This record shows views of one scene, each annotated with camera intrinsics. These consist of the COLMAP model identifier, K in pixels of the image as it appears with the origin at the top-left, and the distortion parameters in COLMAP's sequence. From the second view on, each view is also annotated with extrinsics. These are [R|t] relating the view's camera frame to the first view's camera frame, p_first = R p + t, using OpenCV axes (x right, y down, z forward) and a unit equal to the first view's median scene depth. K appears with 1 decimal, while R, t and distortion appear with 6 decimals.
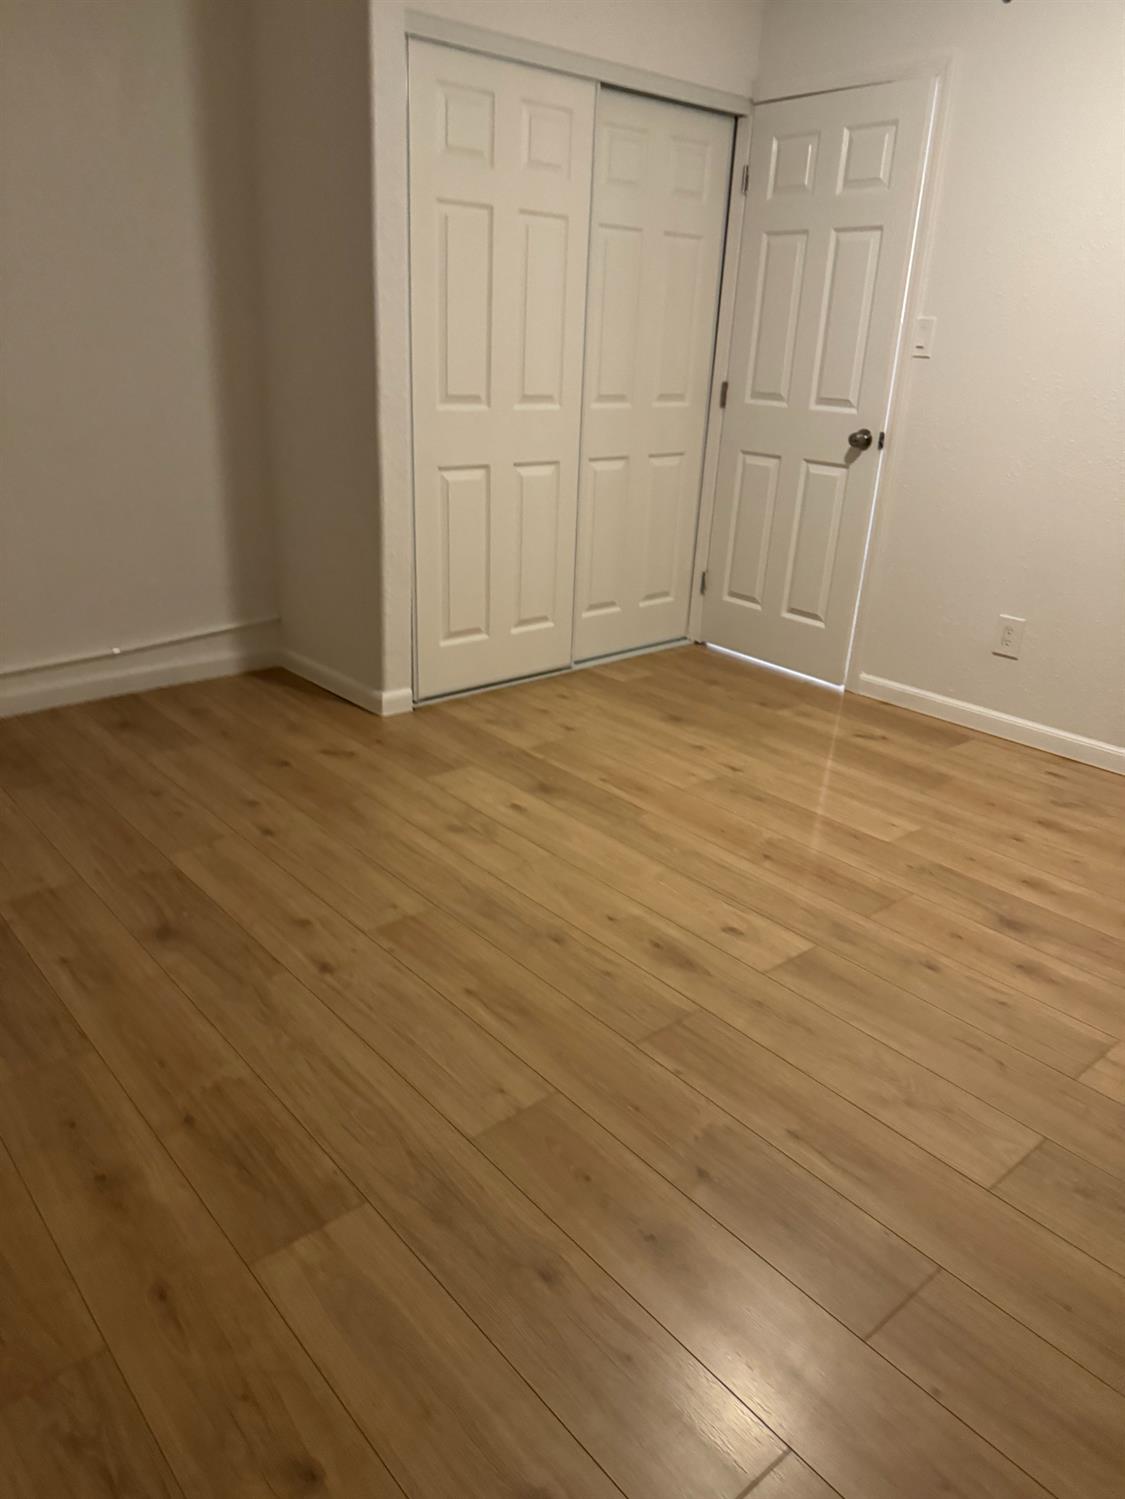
lens RADIAL K [[1058.2, 0, 562.5], [0, 1058.2, 749.5], [0, 0, 1]] dist [0.091861, -0.079176]
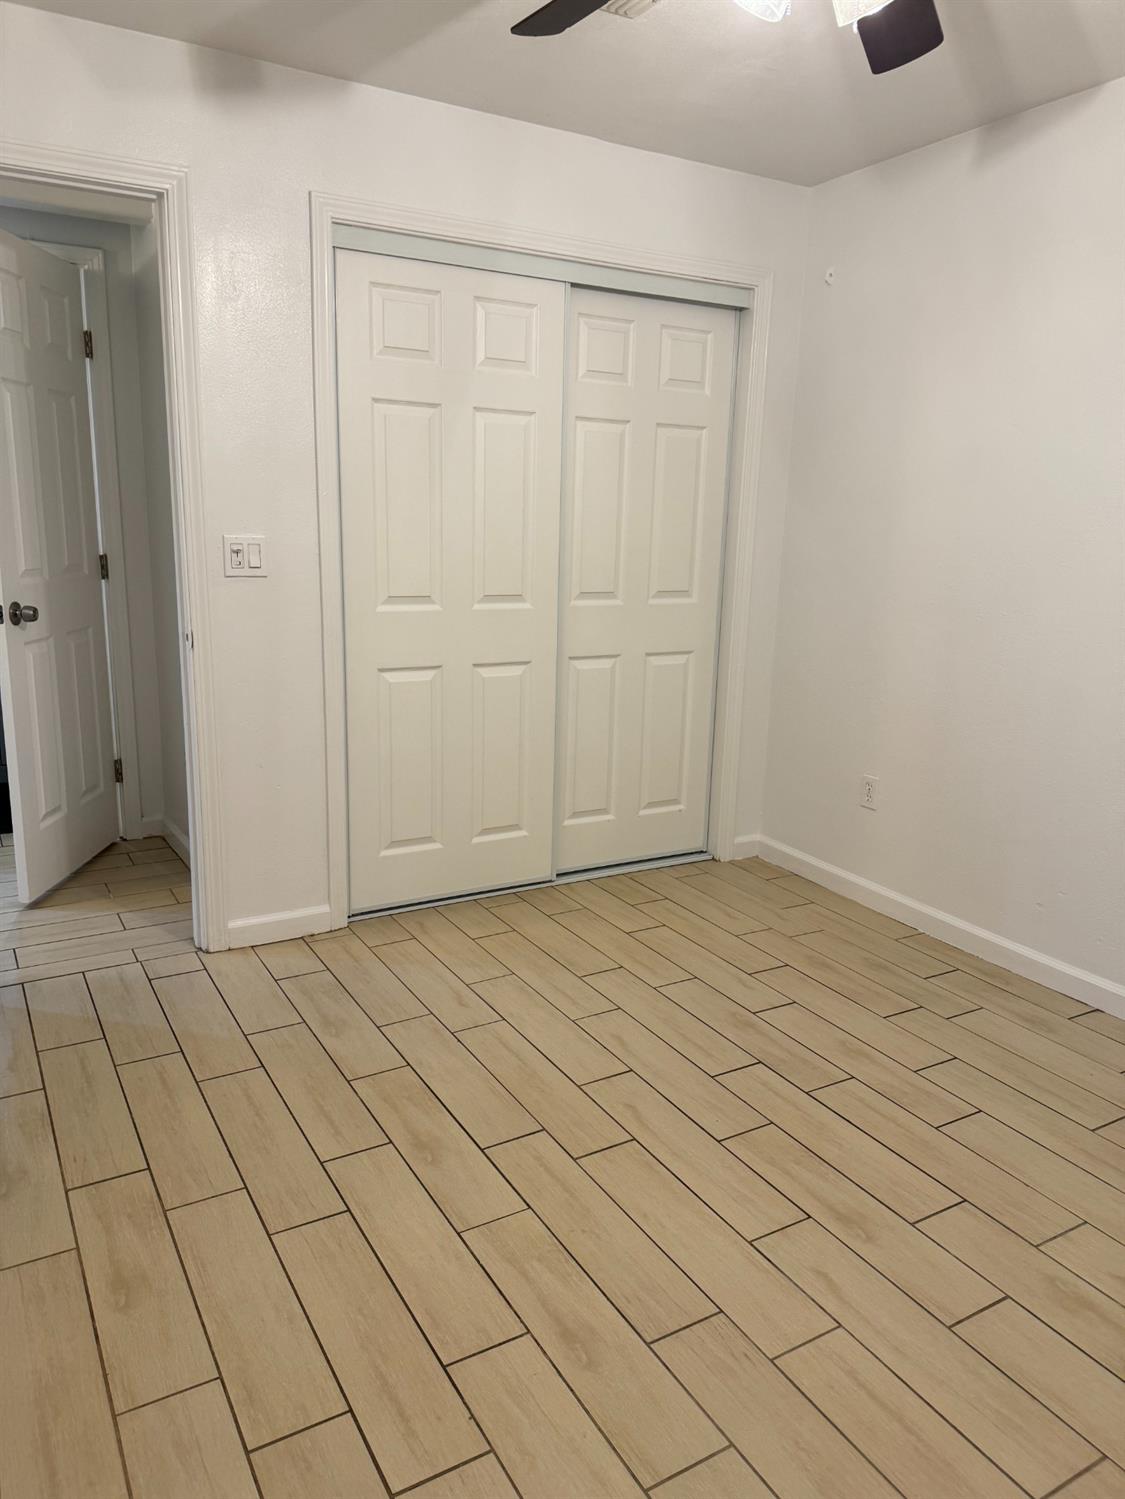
lens RADIAL K [[970.7, 0, 562.5], [0, 970.7, 749.5], [0, 0, 1]] dist [0.078432, -0.056315]
pose [[0.972589, 0.026538, -0.231011, 0.248603], [-0.062245, 0.986923, -0.148687, -0.078872], [0.224044, 0.158990, 0.961523, 0.229706]]
